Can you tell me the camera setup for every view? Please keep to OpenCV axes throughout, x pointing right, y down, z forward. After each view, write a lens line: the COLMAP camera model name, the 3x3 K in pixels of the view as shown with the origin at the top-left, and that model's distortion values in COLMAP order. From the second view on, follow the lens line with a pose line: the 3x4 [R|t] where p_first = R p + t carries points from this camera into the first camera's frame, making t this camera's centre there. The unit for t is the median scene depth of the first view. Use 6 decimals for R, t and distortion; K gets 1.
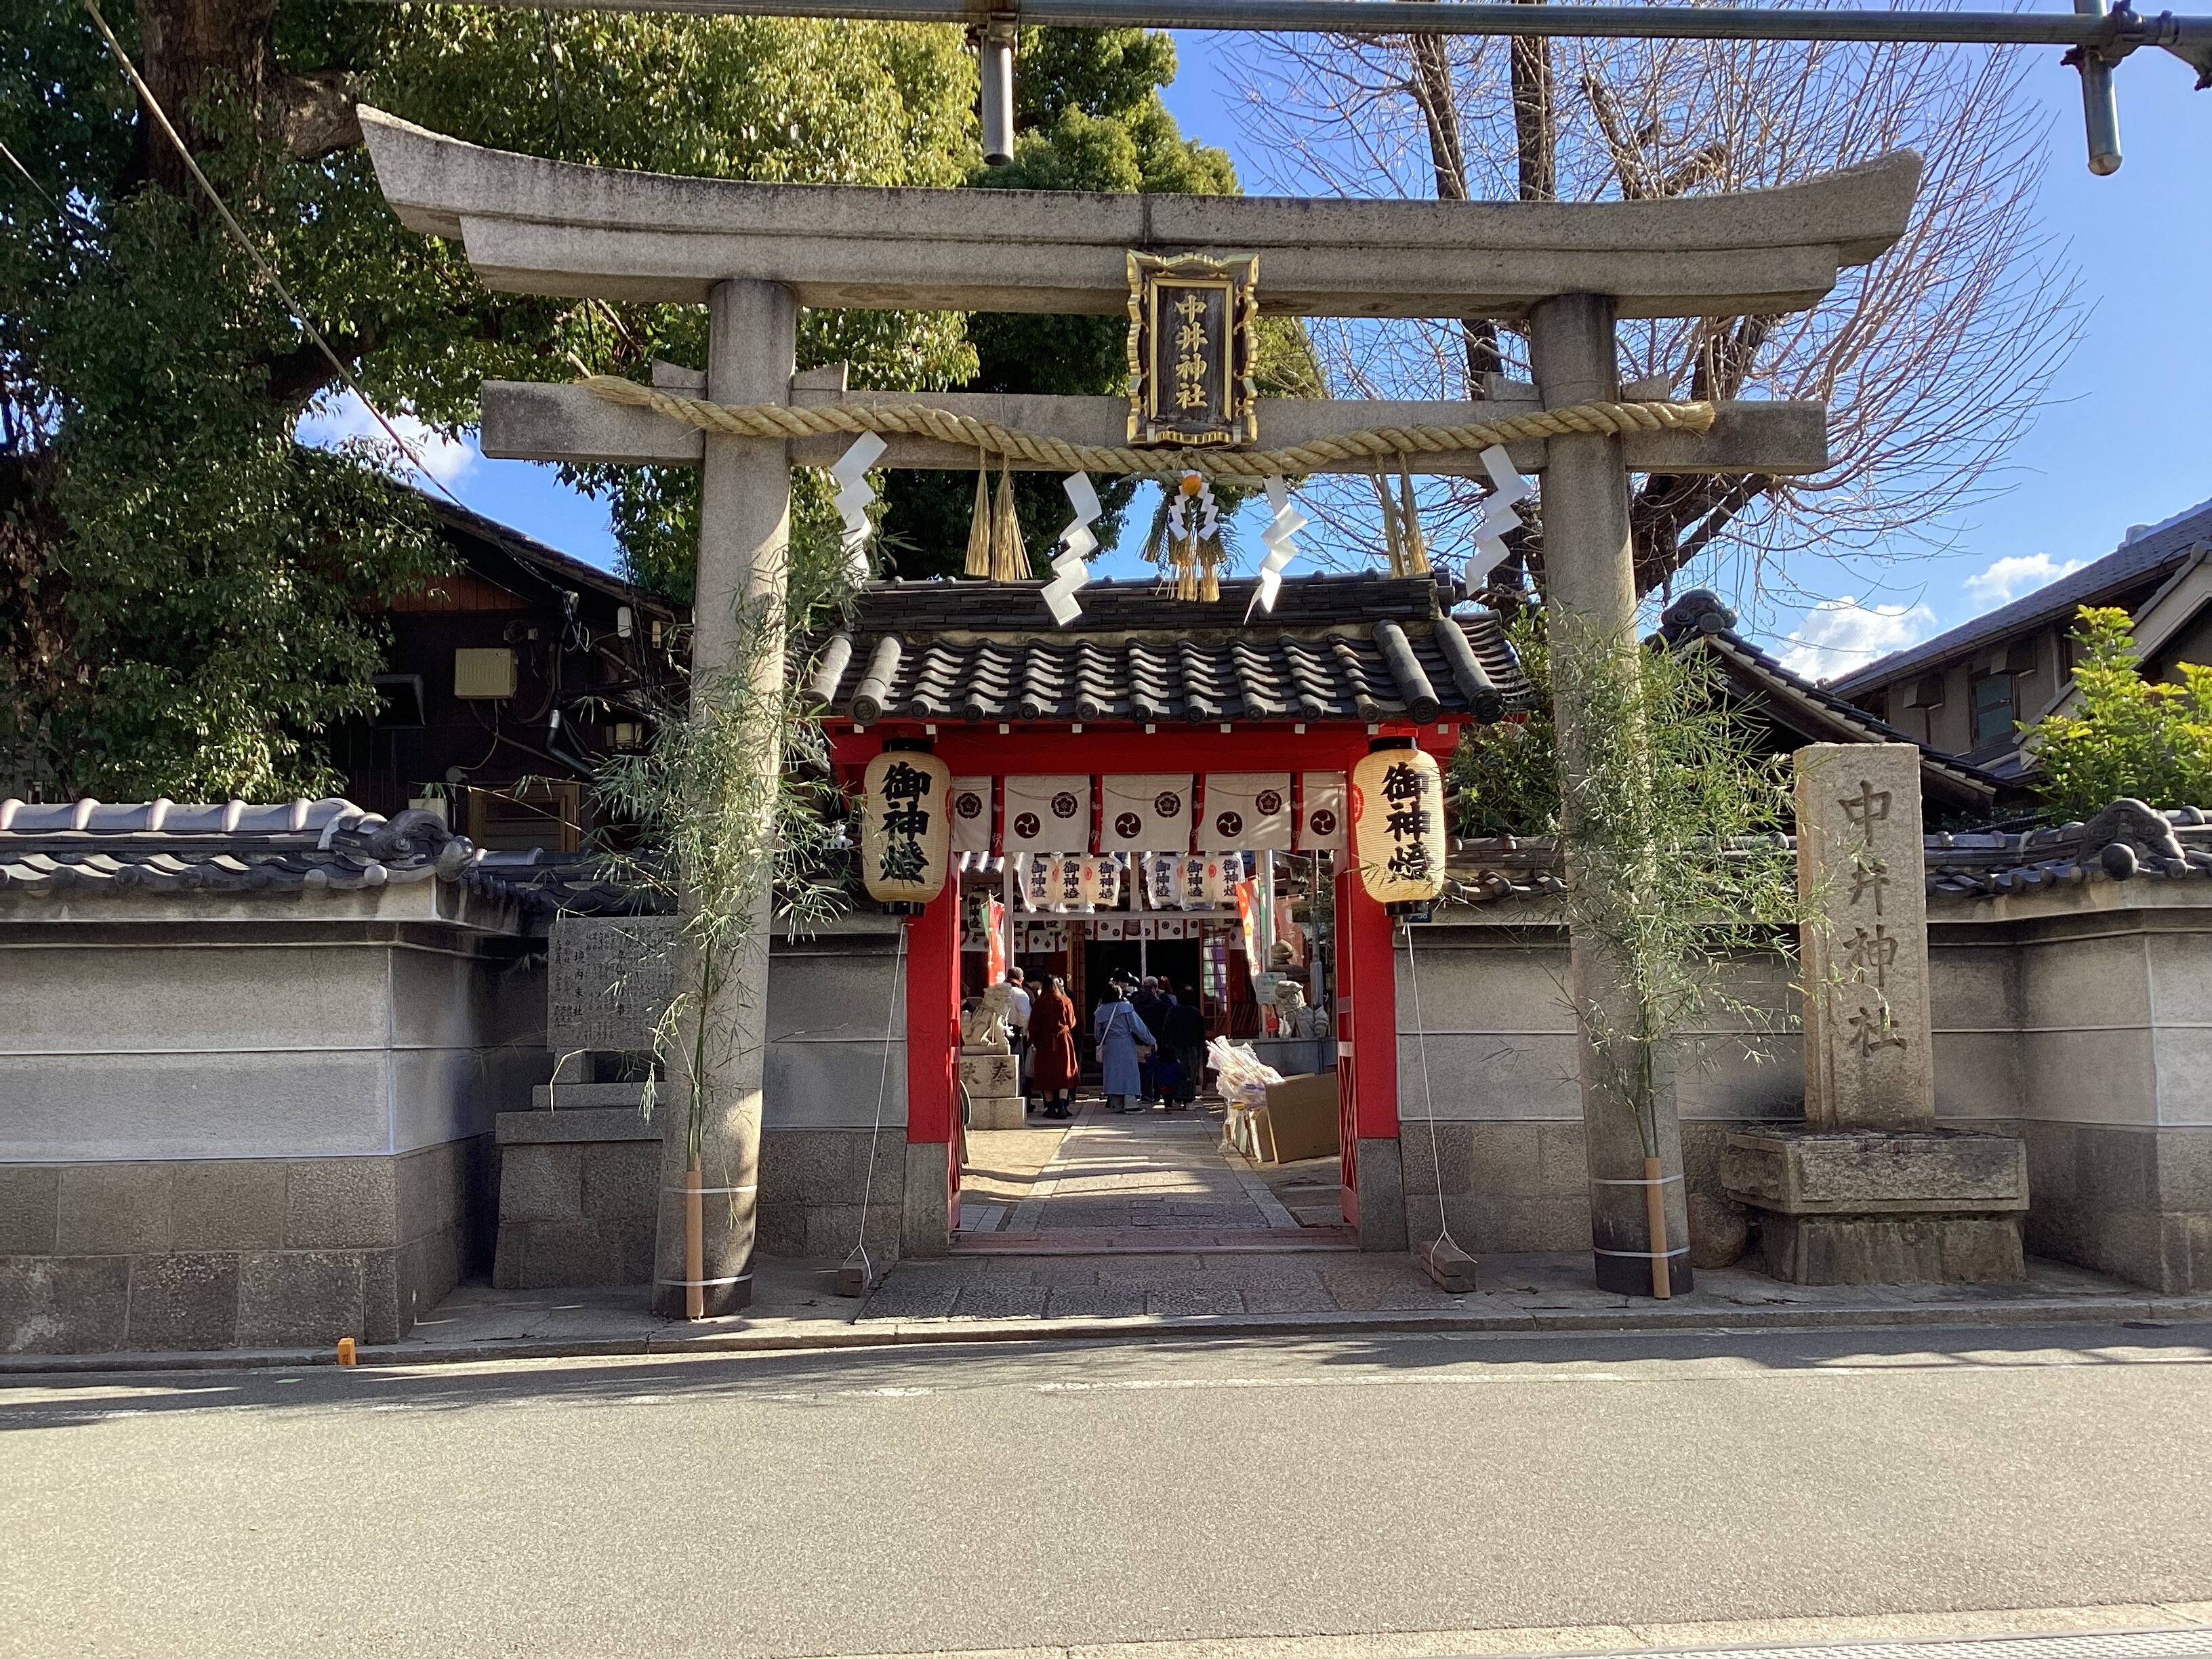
lens RADIAL K [[1941.7, 0, 1106.0], [0, 1941.7, 829.5], [0, 0, 1]] dist [0.151544, -0.271565]
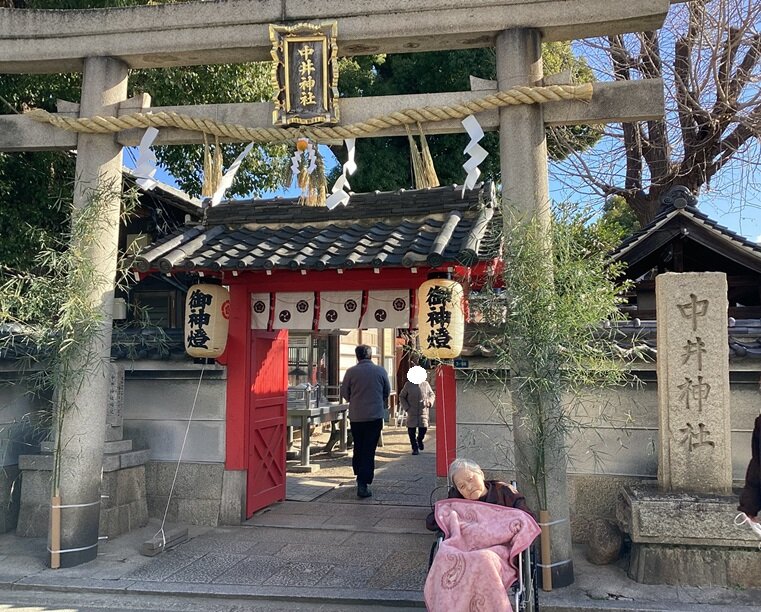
lens RADIAL K [[714.8, 0, 410.0], [0, 714.8, 305.1], [0, 0, 1]] dist [0.099816, -0.154316]
pose [[0.974177, -0.008025, -0.225641, 0.298049], [0.014138, 0.999575, 0.025487, -0.036288], [0.225341, -0.028019, 0.973877, 0.329224]]
